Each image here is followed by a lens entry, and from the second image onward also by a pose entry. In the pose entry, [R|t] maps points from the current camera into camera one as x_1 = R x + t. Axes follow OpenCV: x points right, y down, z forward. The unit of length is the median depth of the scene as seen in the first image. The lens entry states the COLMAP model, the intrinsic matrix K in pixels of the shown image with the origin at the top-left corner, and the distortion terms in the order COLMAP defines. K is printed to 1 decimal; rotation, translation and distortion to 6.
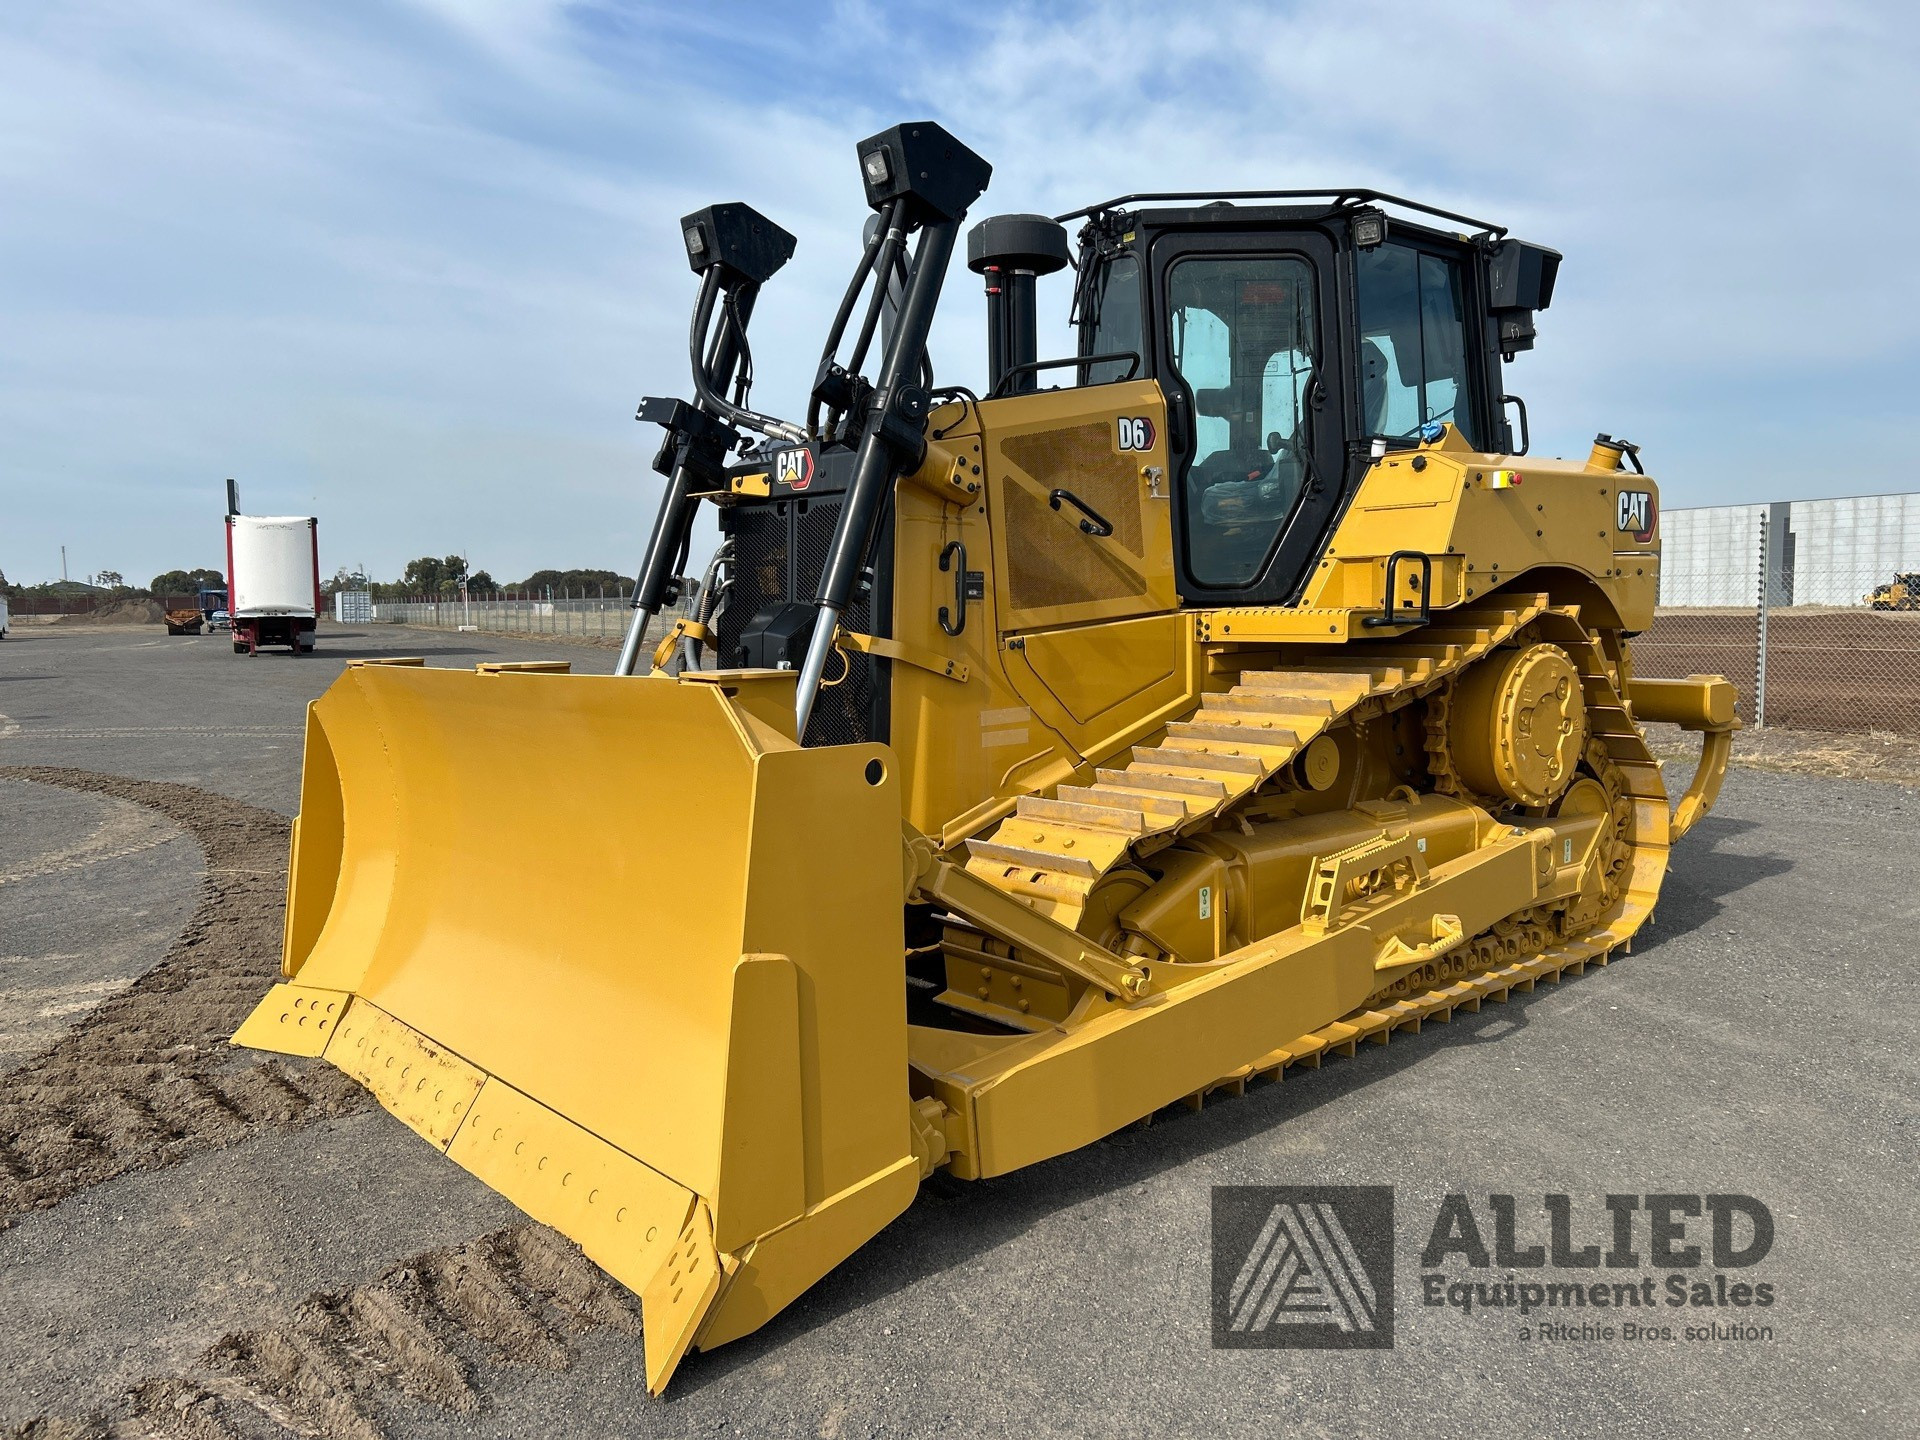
lens RADIAL K [[1449.6, 0, 958.4], [0, 1449.6, 730.9], [0, 0, 1]] dist [0.045493, -0.051607]
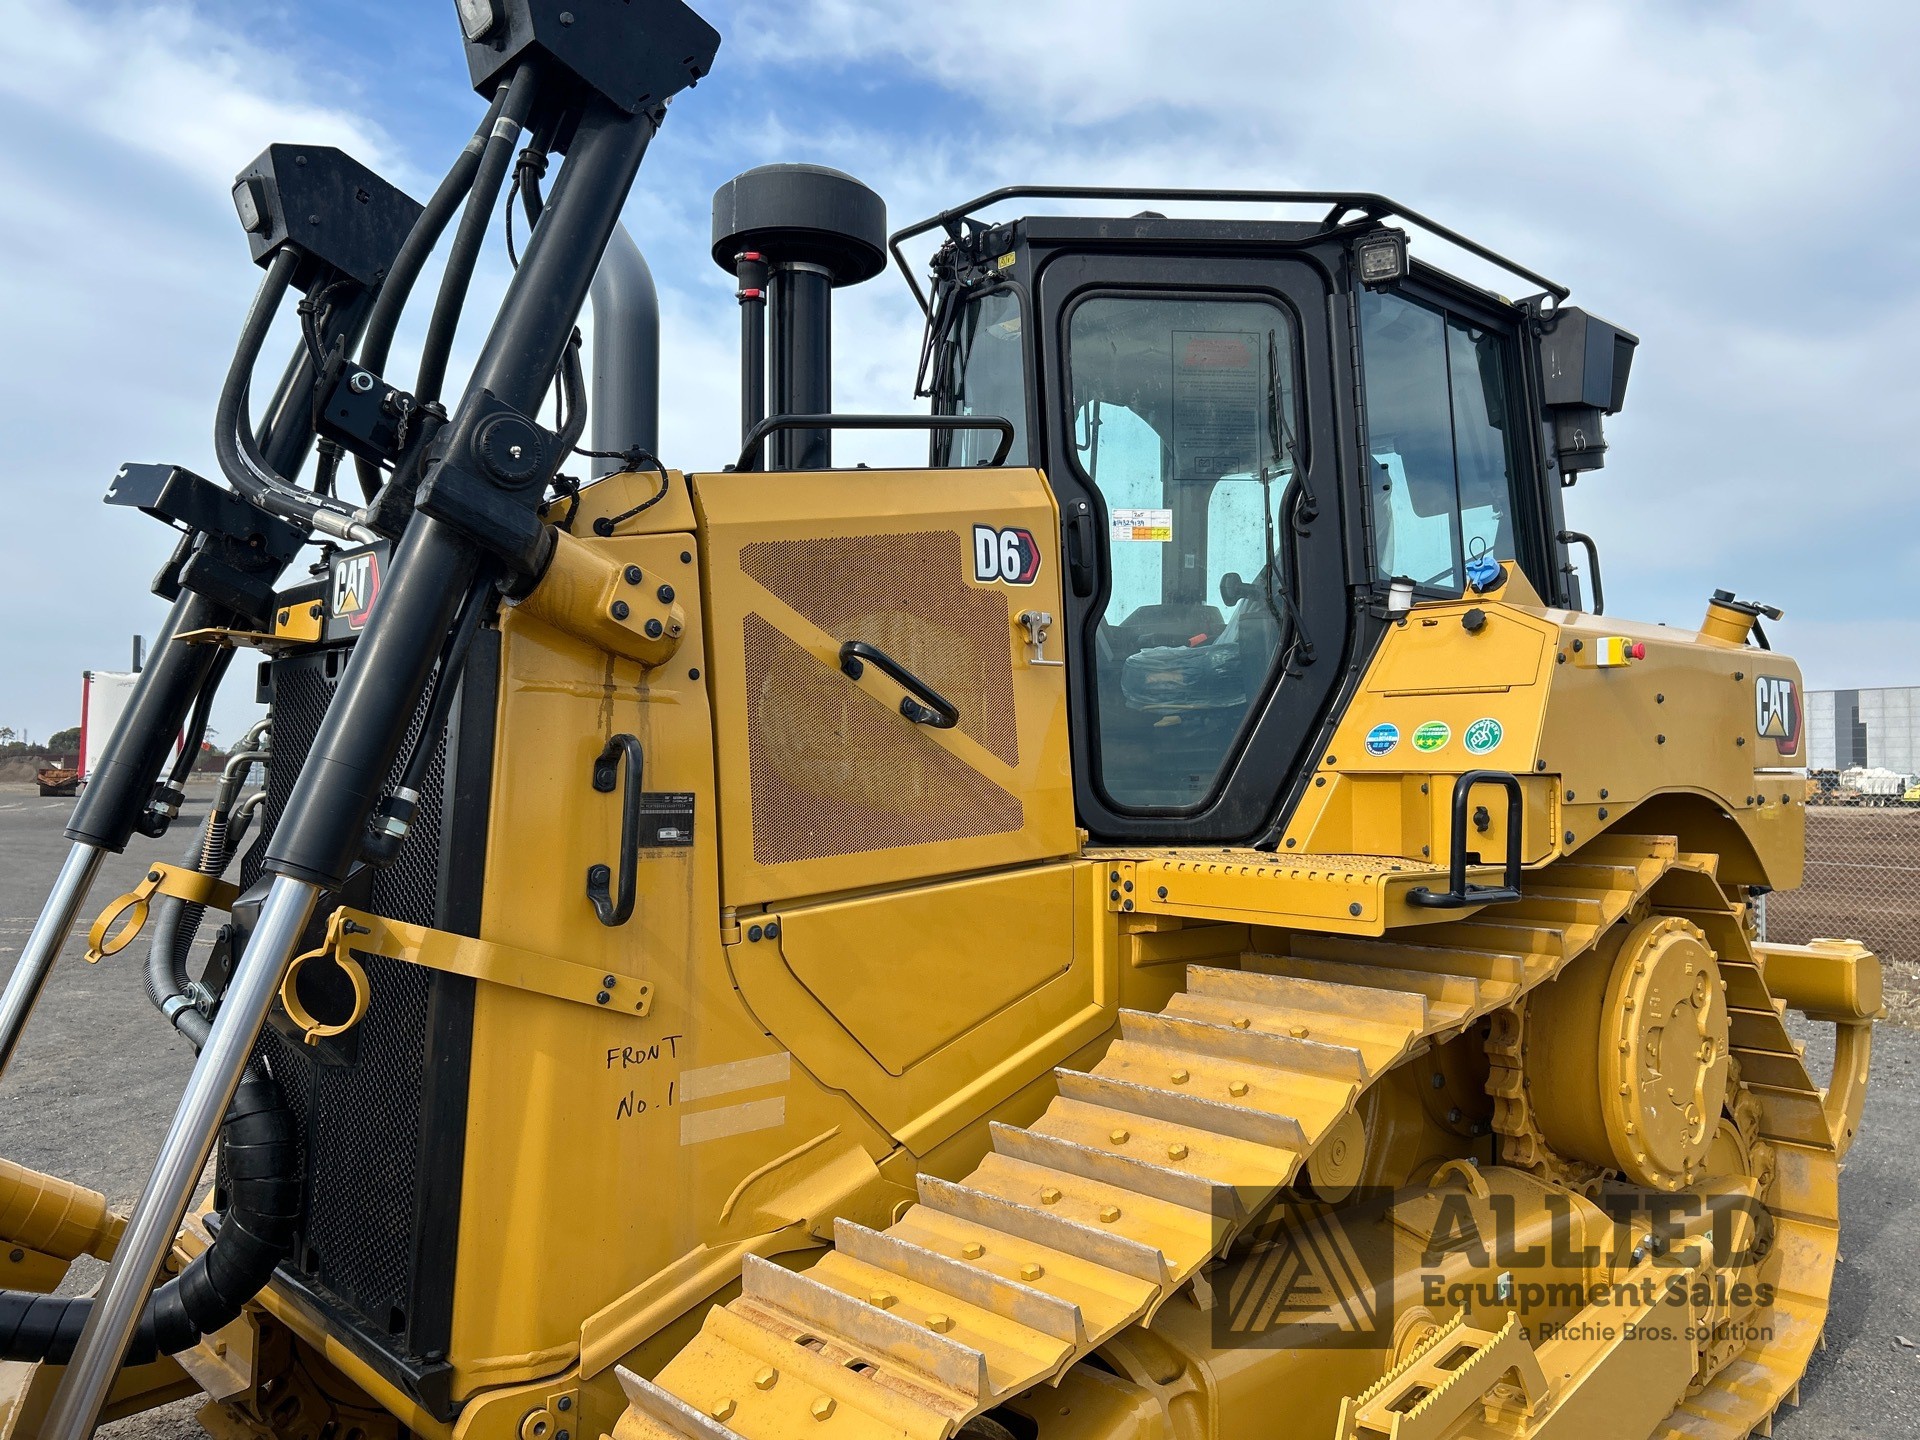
lens RADIAL K [[1449.6, 0, 977.9], [0, 1449.6, 709.5], [0, 0, 1]] dist [0.045493, -0.051607]
pose [[0.997932, 0.023587, 0.059793, 0.079911], [-0.015348, 0.990770, -0.134684, -0.066708], [-0.062418, 0.133488, 0.989083, 0.447913]]
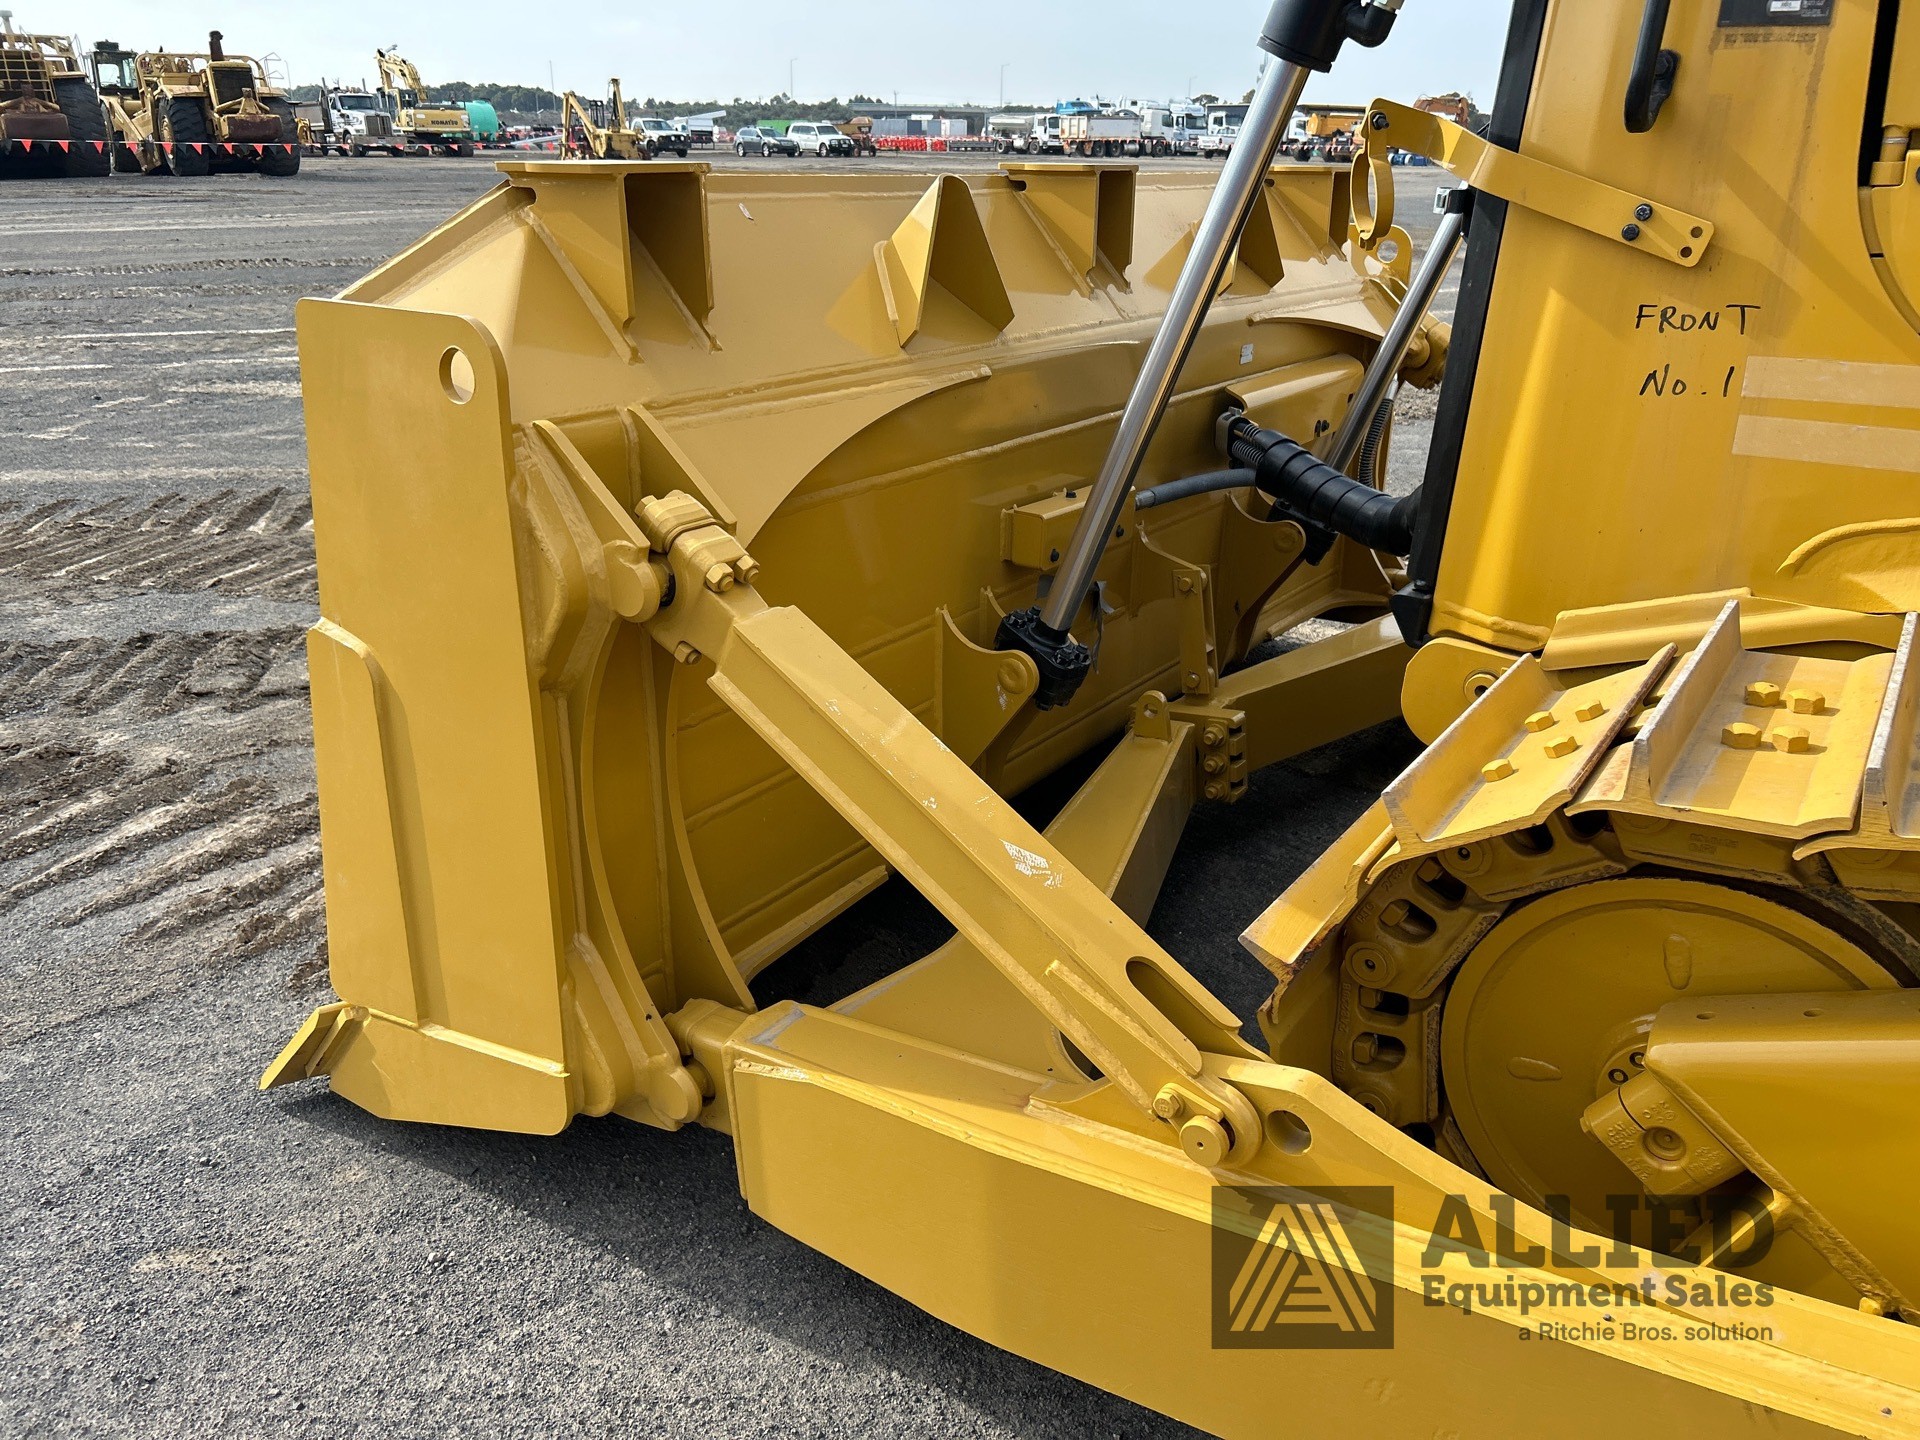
lens RADIAL K [[1449.6, 0, 961.4], [0, 1449.6, 731.0], [0, 0, 1]] dist [0.045493, -0.051607]
pose [[0.279081, 0.377607, -0.882908, 0.310217], [-0.103475, 0.925911, 0.363292, -0.037576], [0.954676, -0.010029, 0.297477, 0.645671]]
